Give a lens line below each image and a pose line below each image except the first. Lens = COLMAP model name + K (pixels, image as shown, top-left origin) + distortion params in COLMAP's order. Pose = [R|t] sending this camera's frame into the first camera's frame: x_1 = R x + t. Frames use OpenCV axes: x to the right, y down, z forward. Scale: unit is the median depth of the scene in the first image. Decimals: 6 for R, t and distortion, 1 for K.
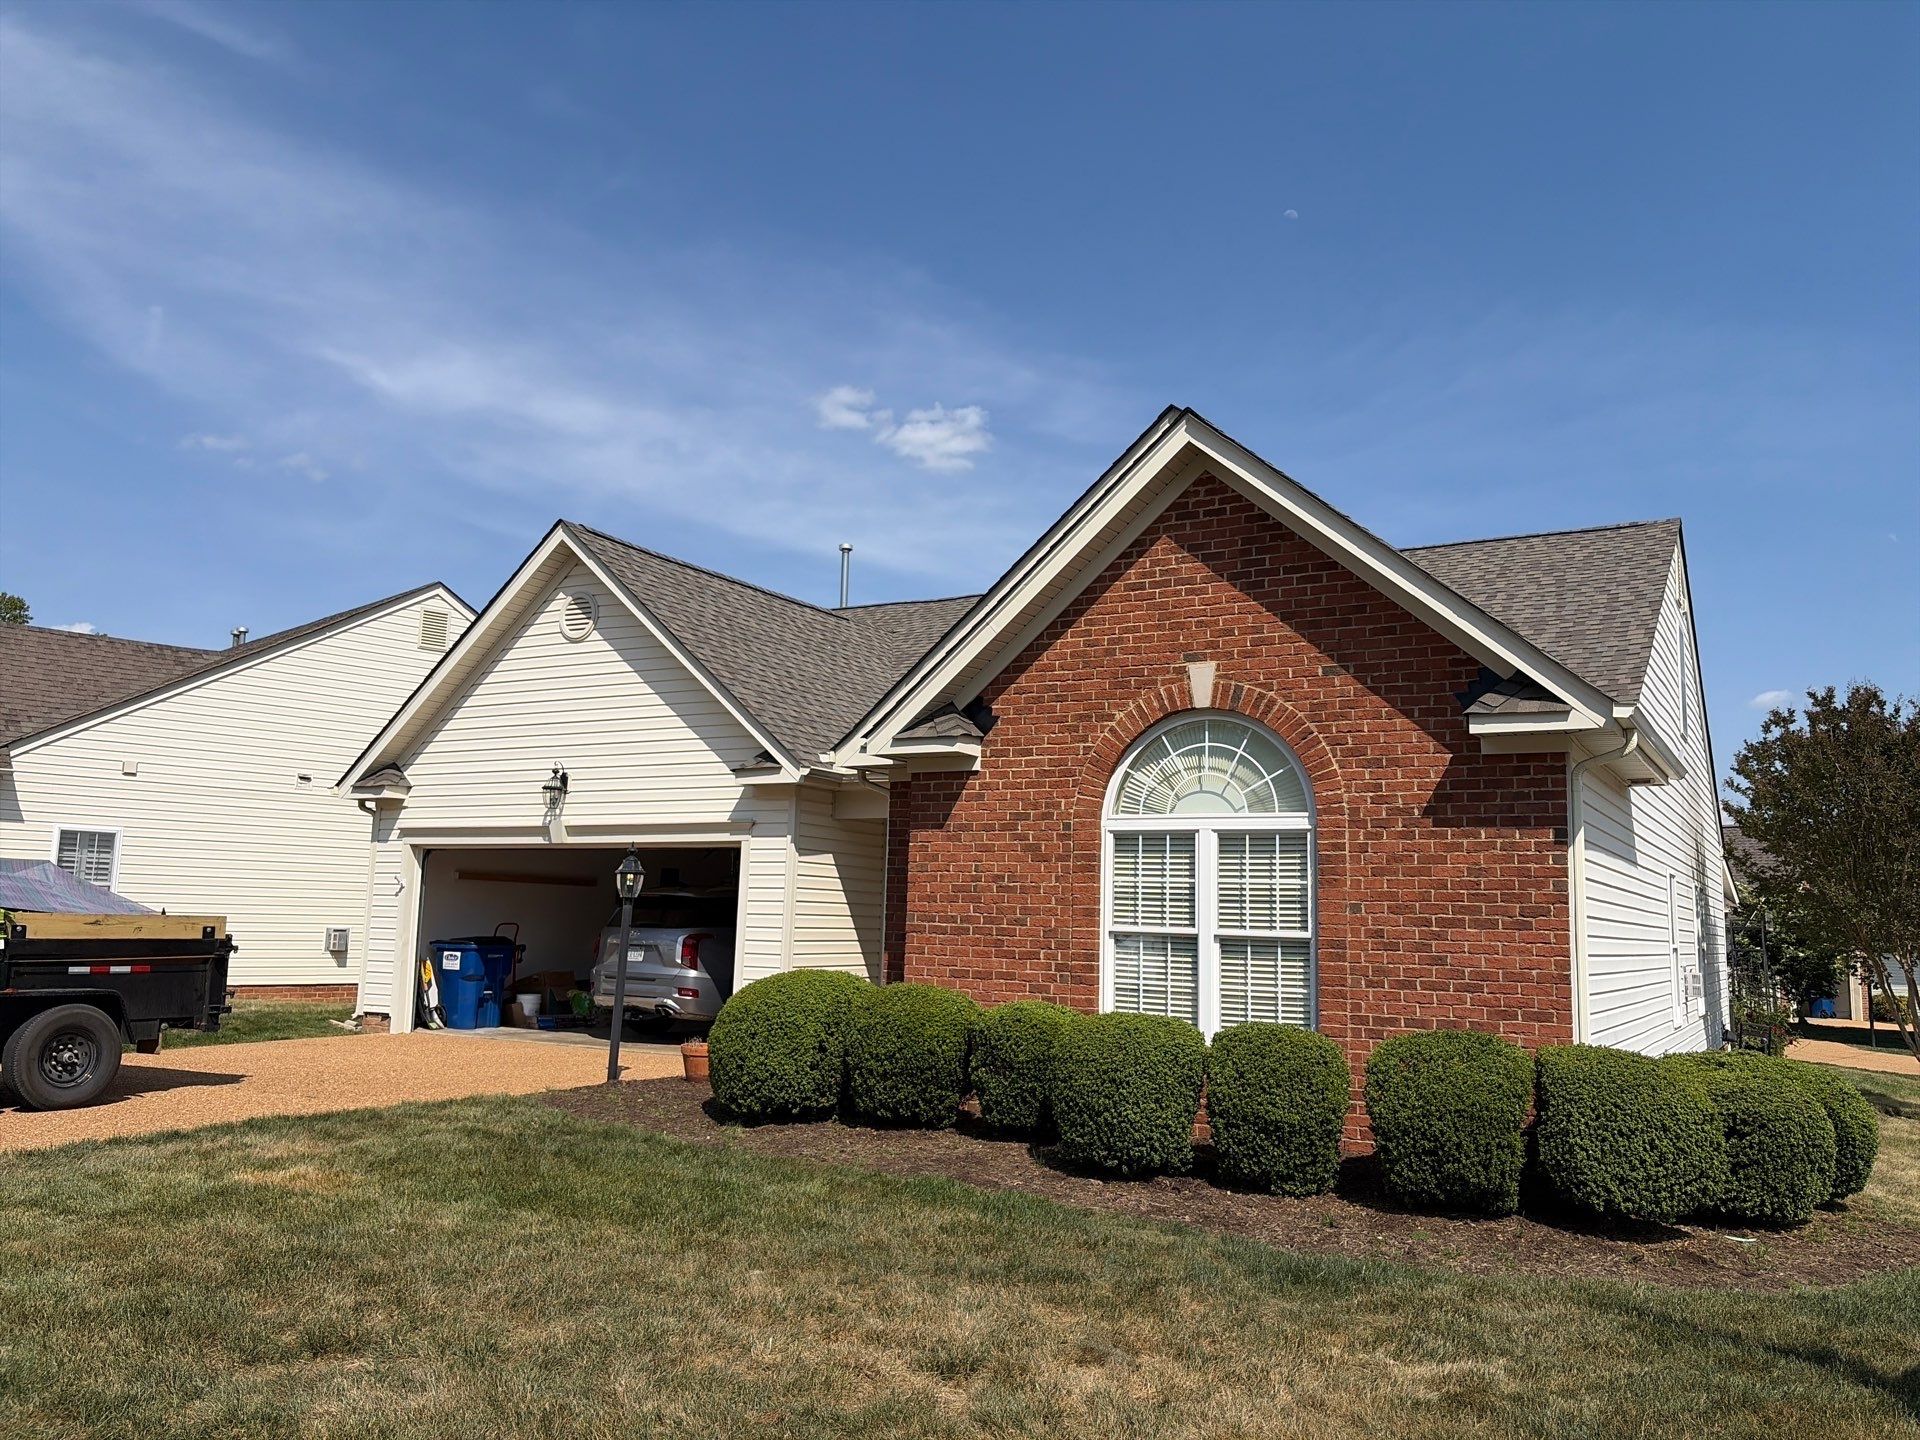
lens RADIAL K [[1446.1, 0, 950.7], [0, 1446.1, 703.5], [0, 0, 1]] dist [0.043220, -0.032812]
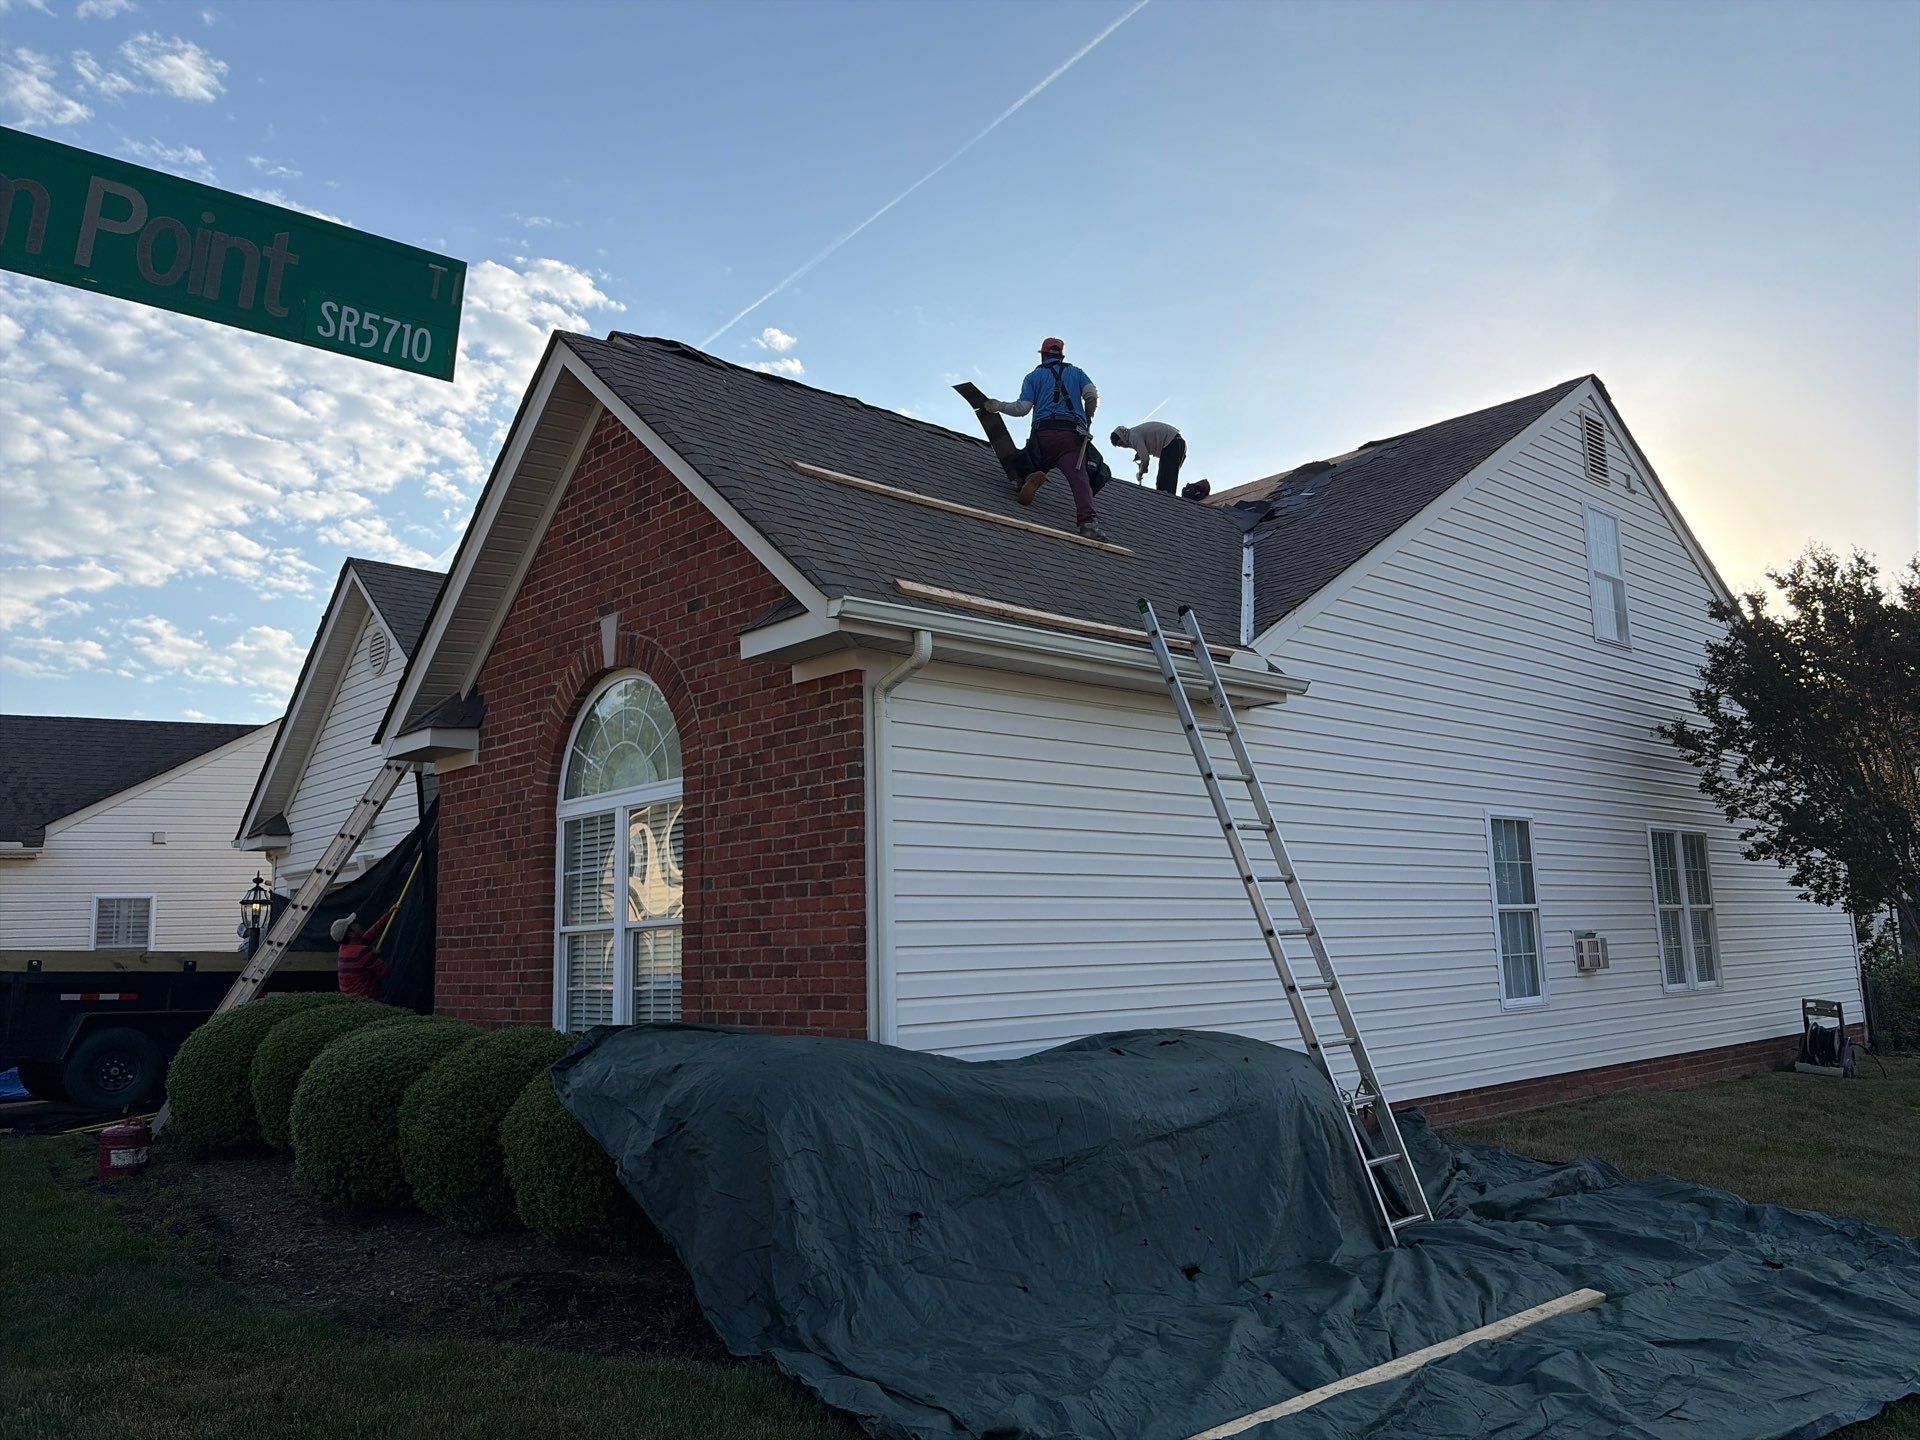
lens RADIAL K [[1446.1, 0, 967.8], [0, 1446.1, 728.8], [0, 0, 1]] dist [0.043220, -0.032812]
pose [[0.958252, -0.100318, -0.267750, 0.585481], [0.100450, 0.994854, -0.013244, 0.070141], [0.267701, -0.014205, 0.963397, 0.213972]]
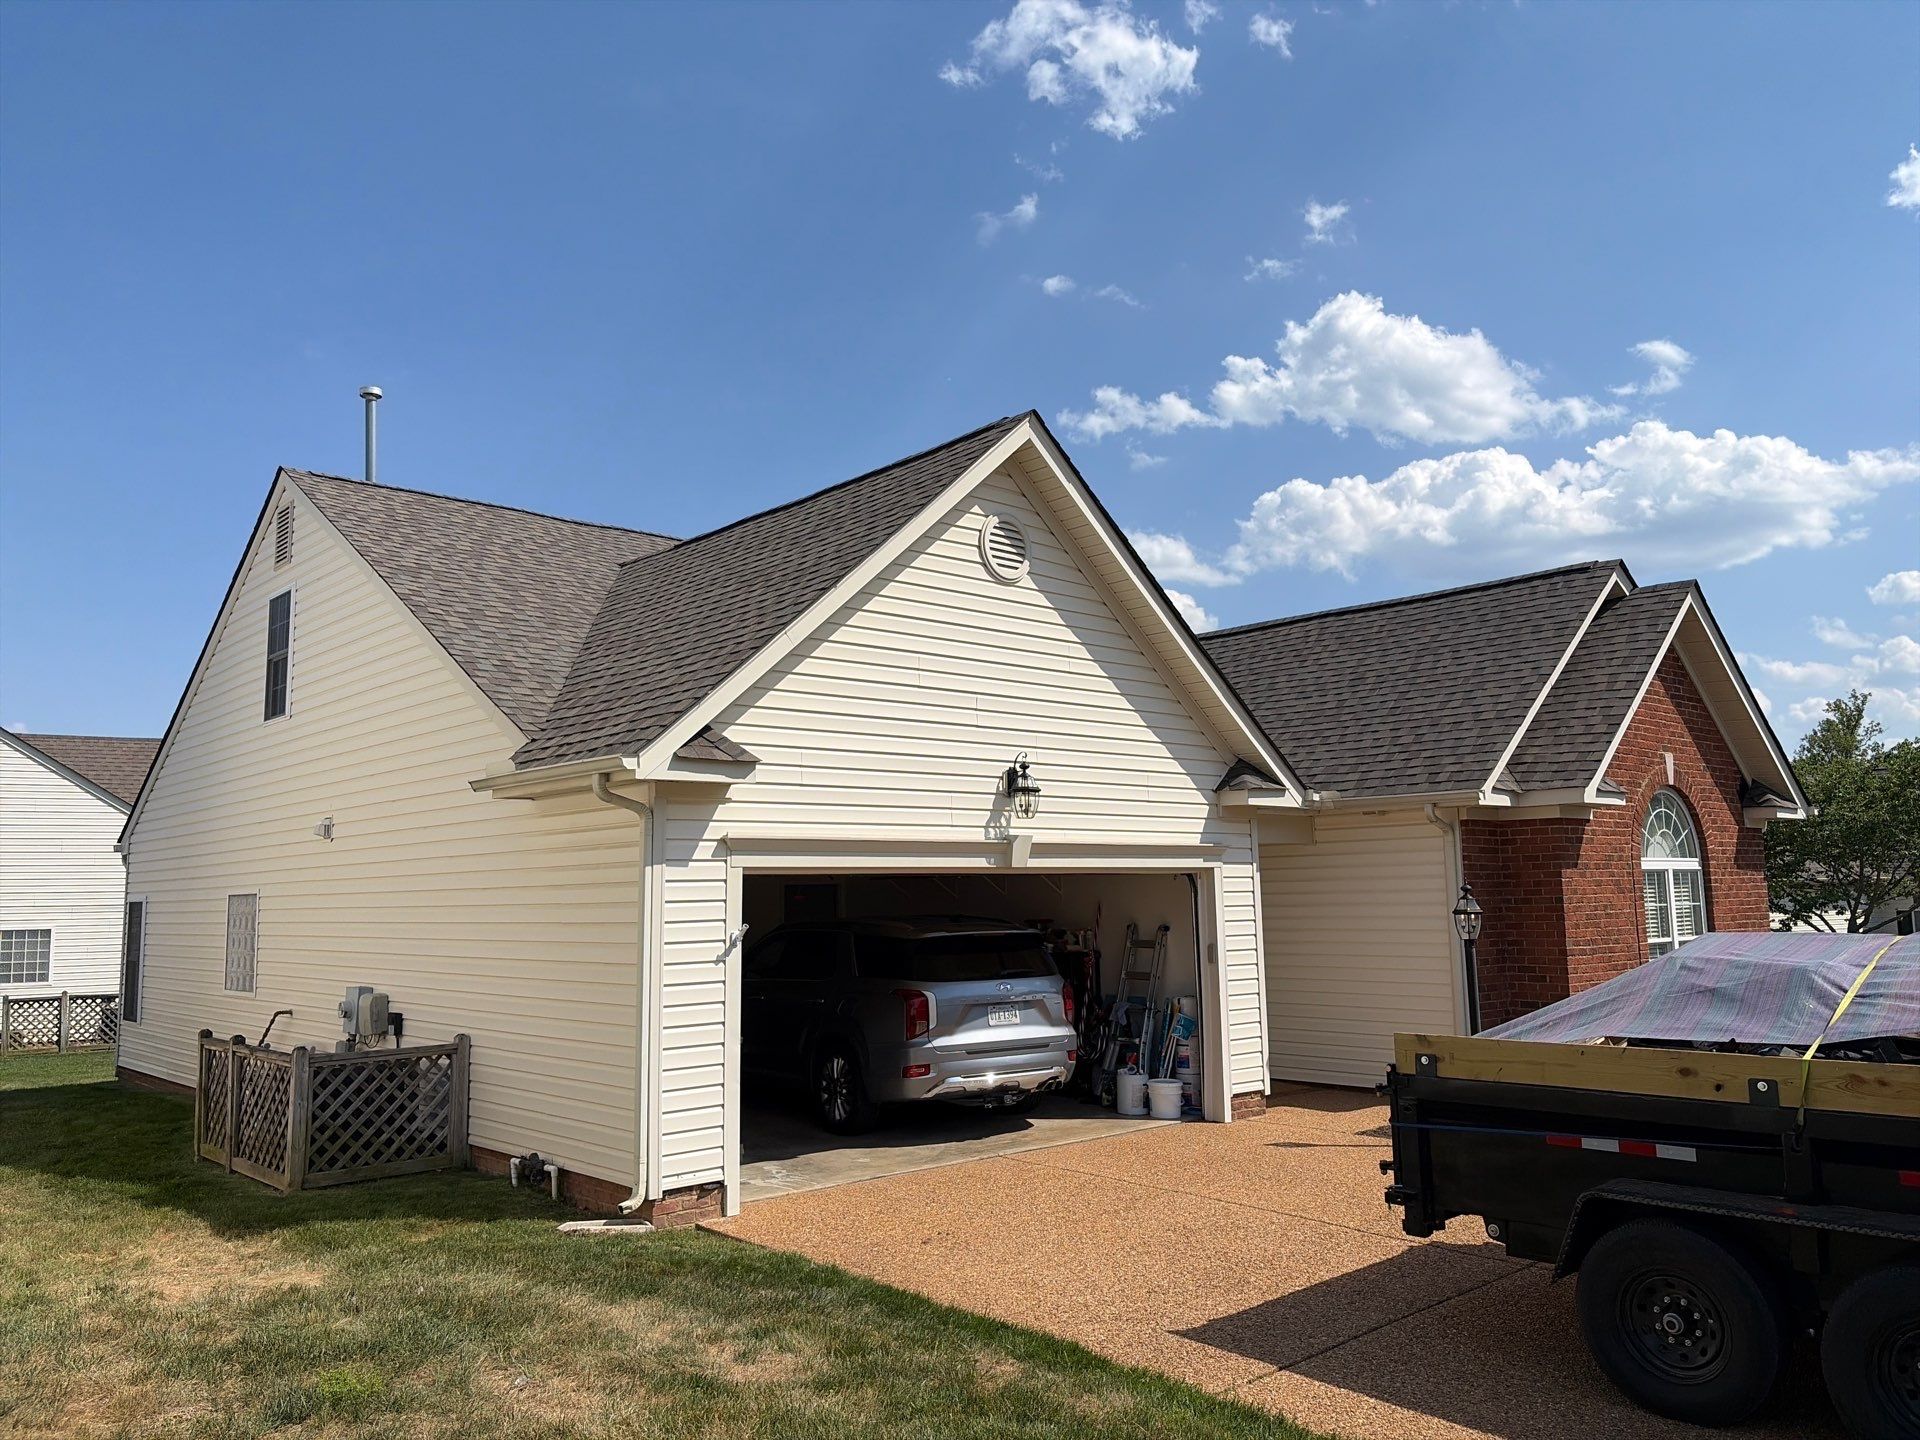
lens RADIAL K [[1446.1, 0, 973.5], [0, 1446.1, 725.9], [0, 0, 1]] dist [0.043220, -0.032812]
pose [[0.307851, 0.077222, 0.948296, -1.372370], [-0.119916, 0.991902, -0.041844, 0.085885], [-0.943847, -0.100834, 0.314618, 1.162084]]
